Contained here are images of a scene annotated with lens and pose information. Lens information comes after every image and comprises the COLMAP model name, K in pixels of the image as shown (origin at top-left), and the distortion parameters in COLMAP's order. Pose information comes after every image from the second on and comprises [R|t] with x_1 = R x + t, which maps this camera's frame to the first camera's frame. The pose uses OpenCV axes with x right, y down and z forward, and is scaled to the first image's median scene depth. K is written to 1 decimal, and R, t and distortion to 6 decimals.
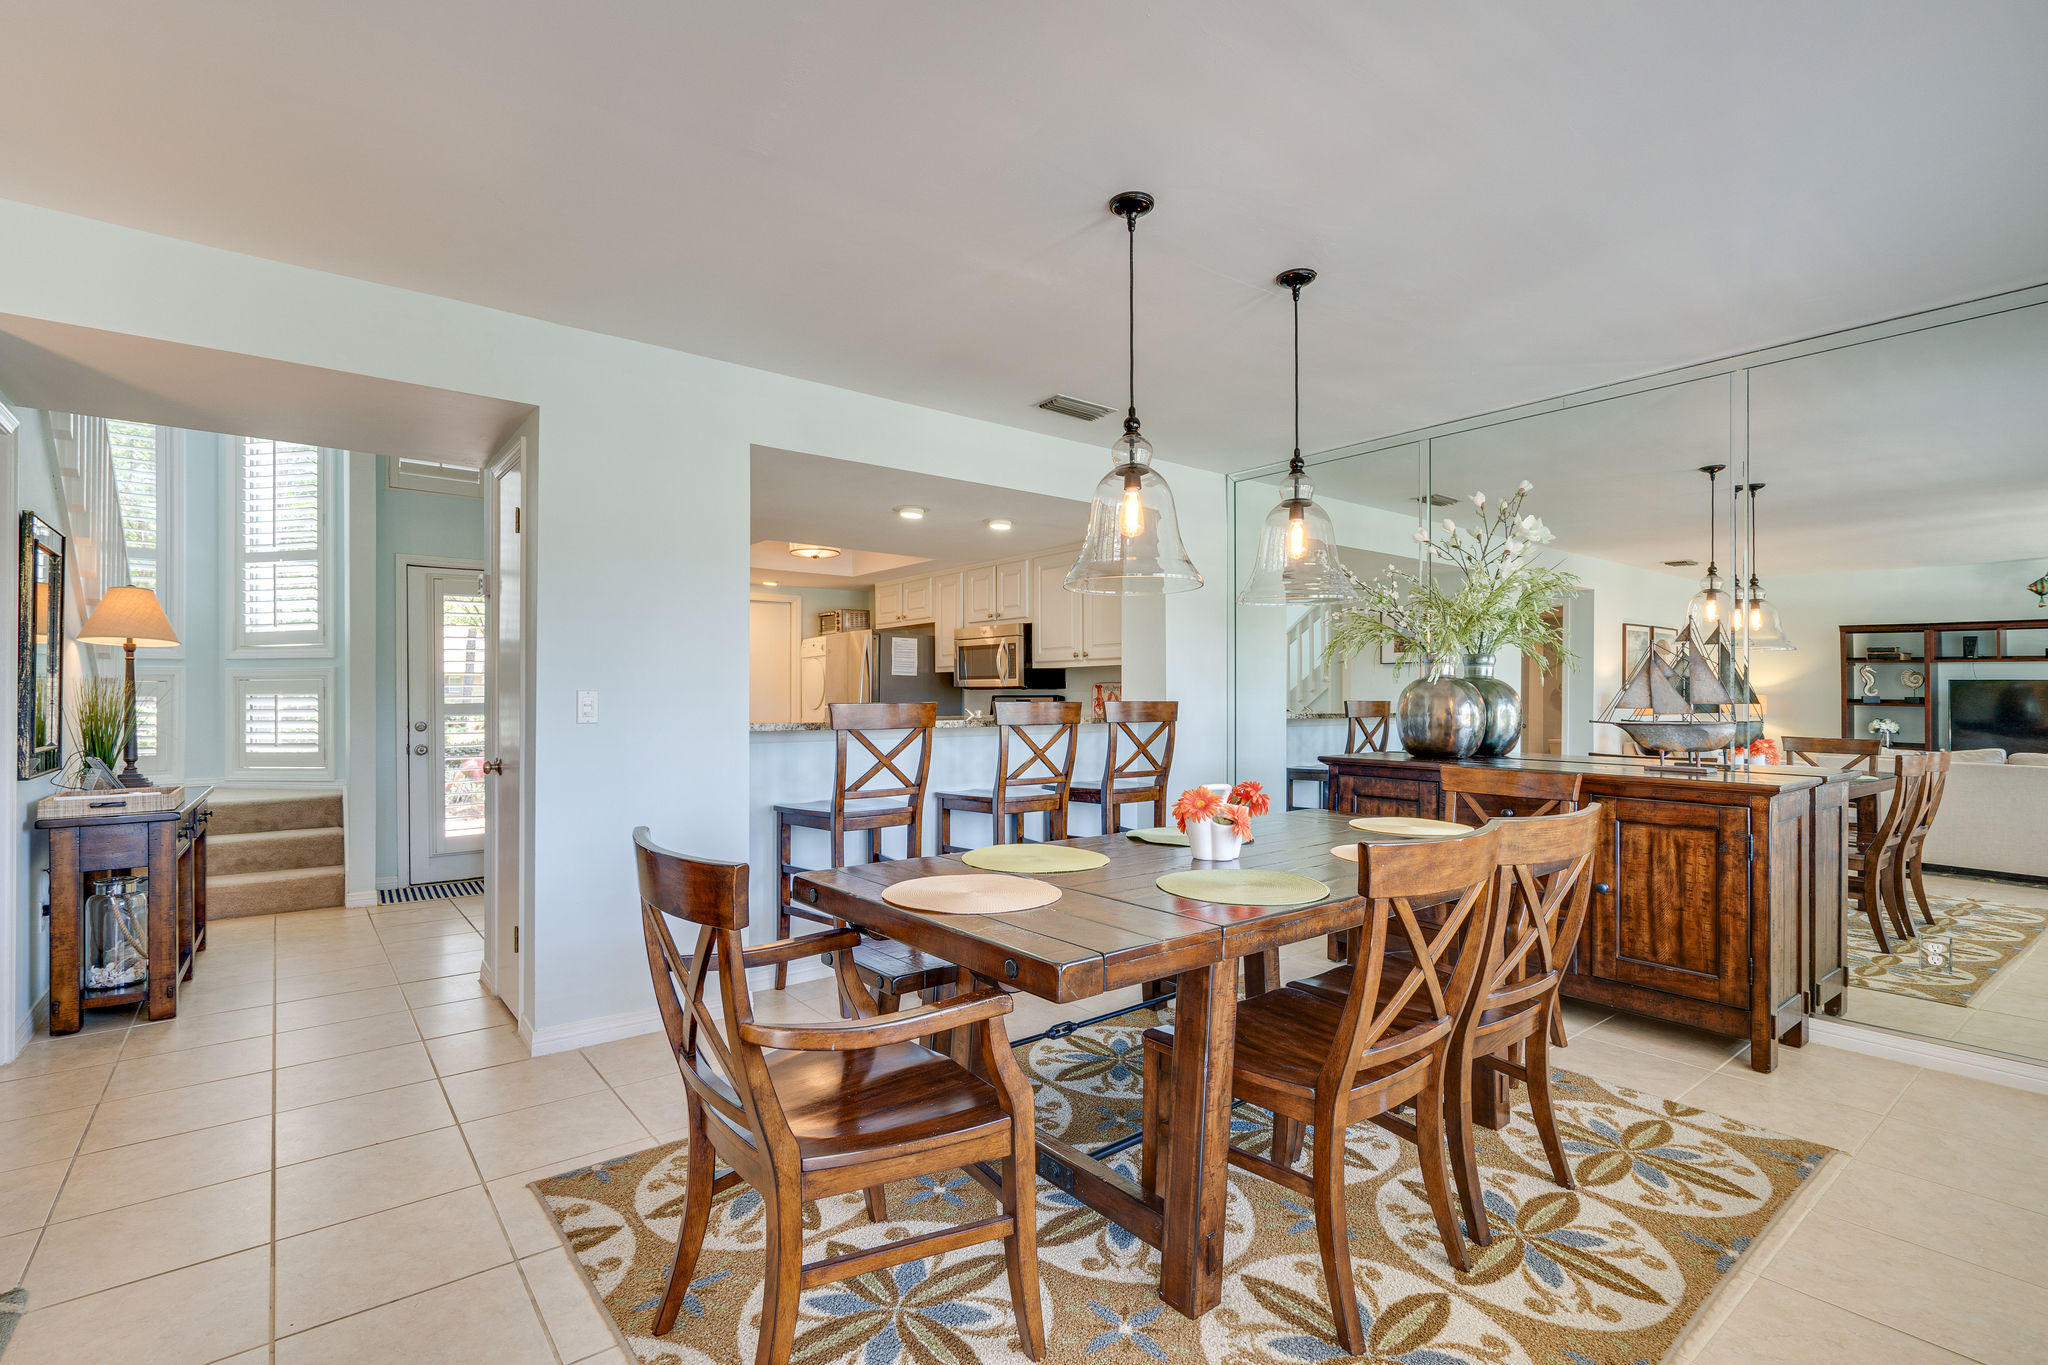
lens RADIAL K [[938.3, 0, 1007.6], [0, 938.3, 692.4], [0, 0, 1]] dist [-0.005603, 0.000758]
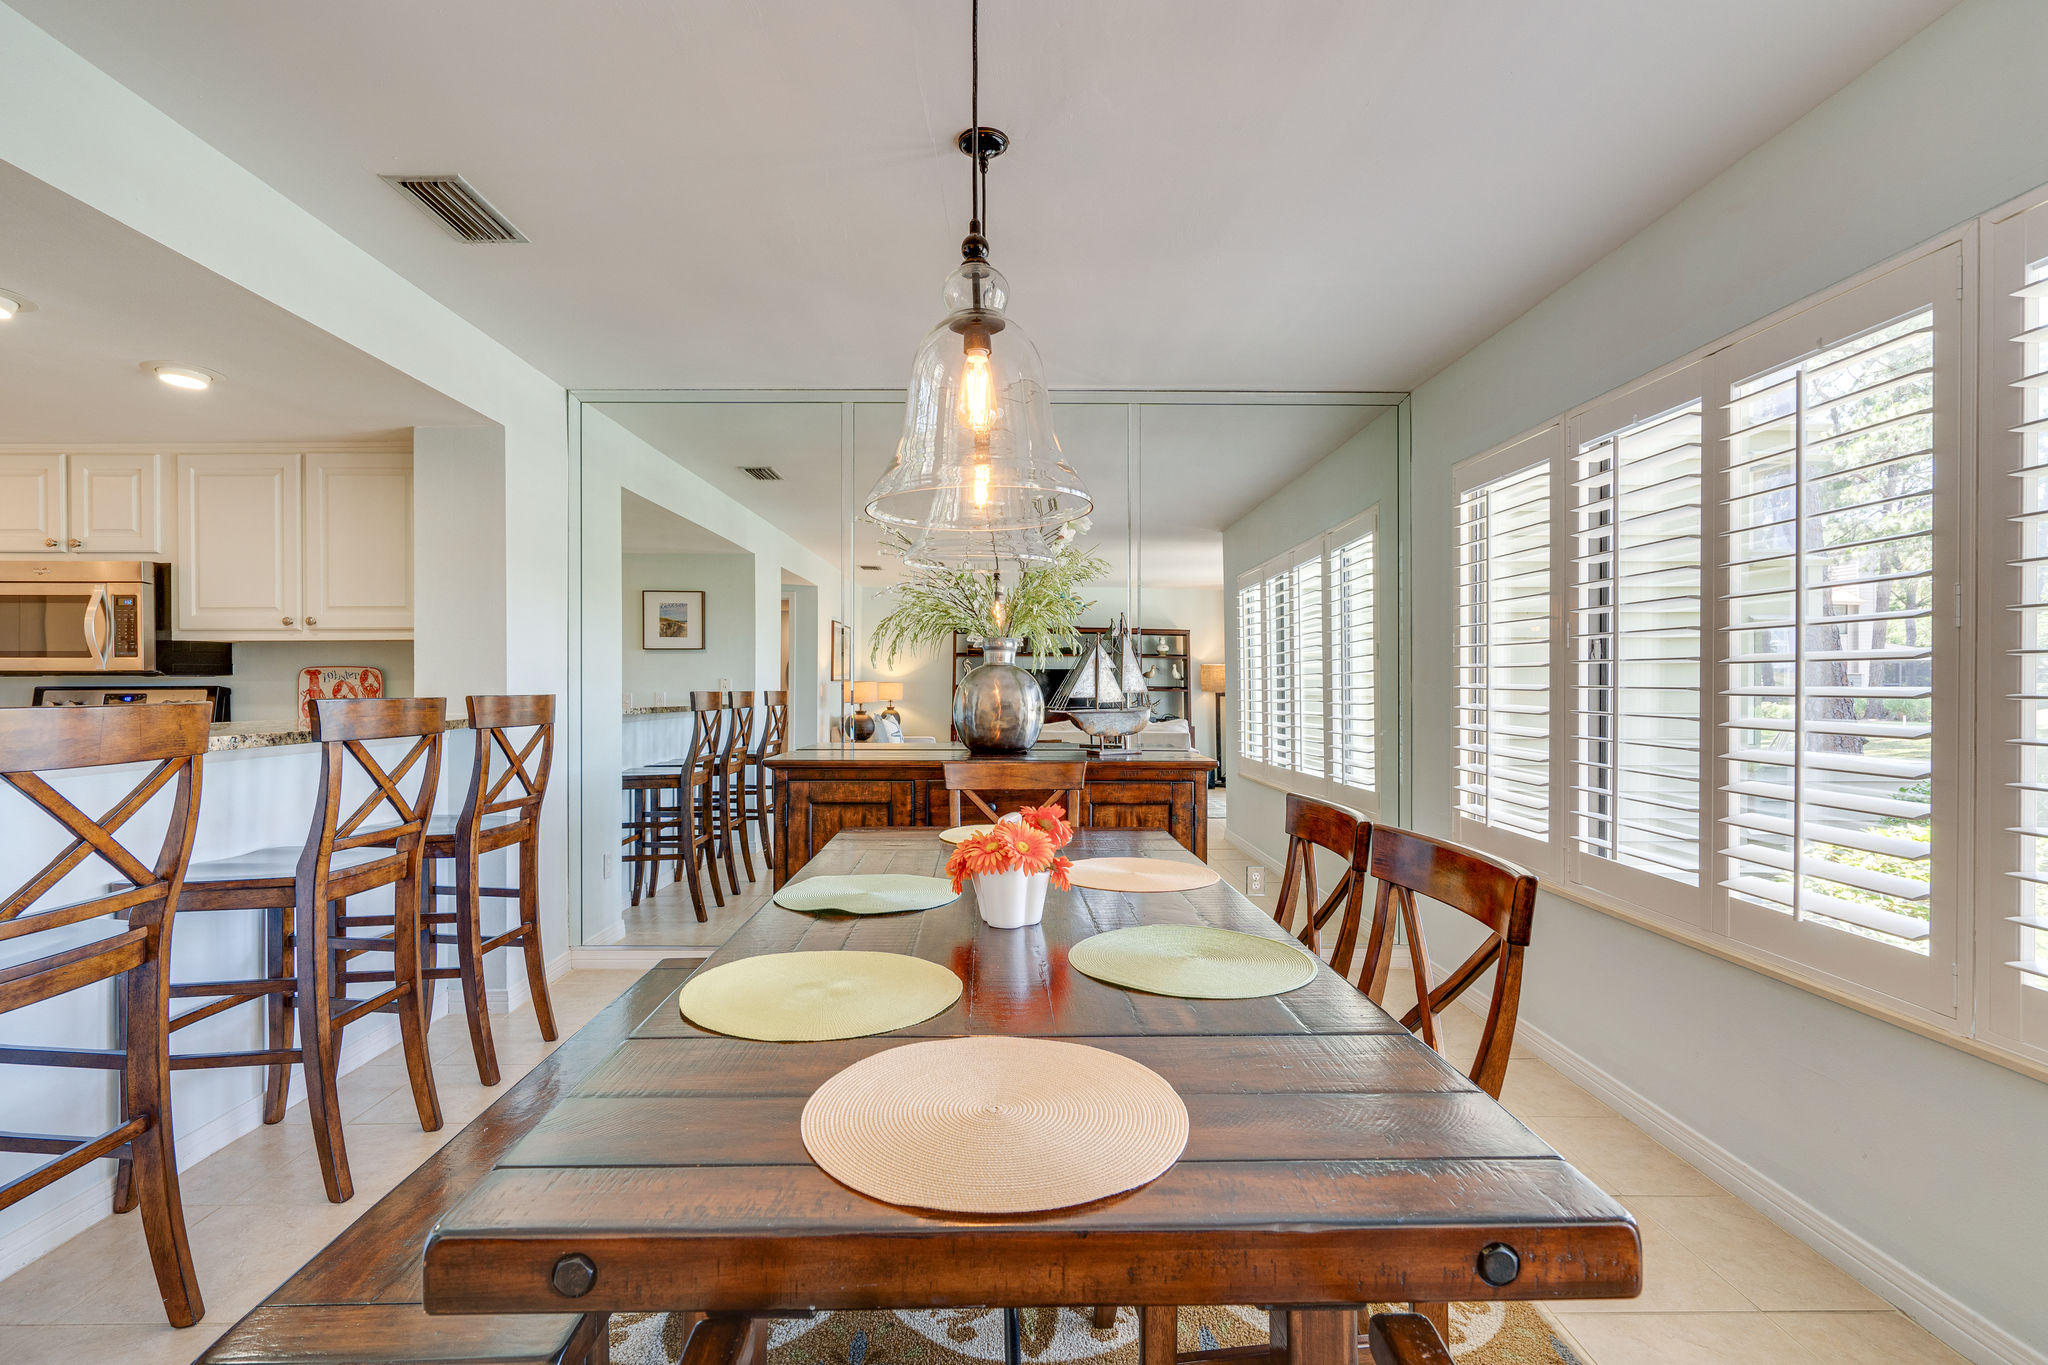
lens RADIAL K [[938.3, 0, 1000.2], [0, 938.3, 693.4], [0, 0, 1]] dist [-0.005603, 0.000758]
pose [[0.599476, -0.008301, 0.800350, -0.164256], [-0.001436, 0.999933, 0.011447, 0.000284], [-0.800391, -0.008012, 0.599424, 0.286724]]
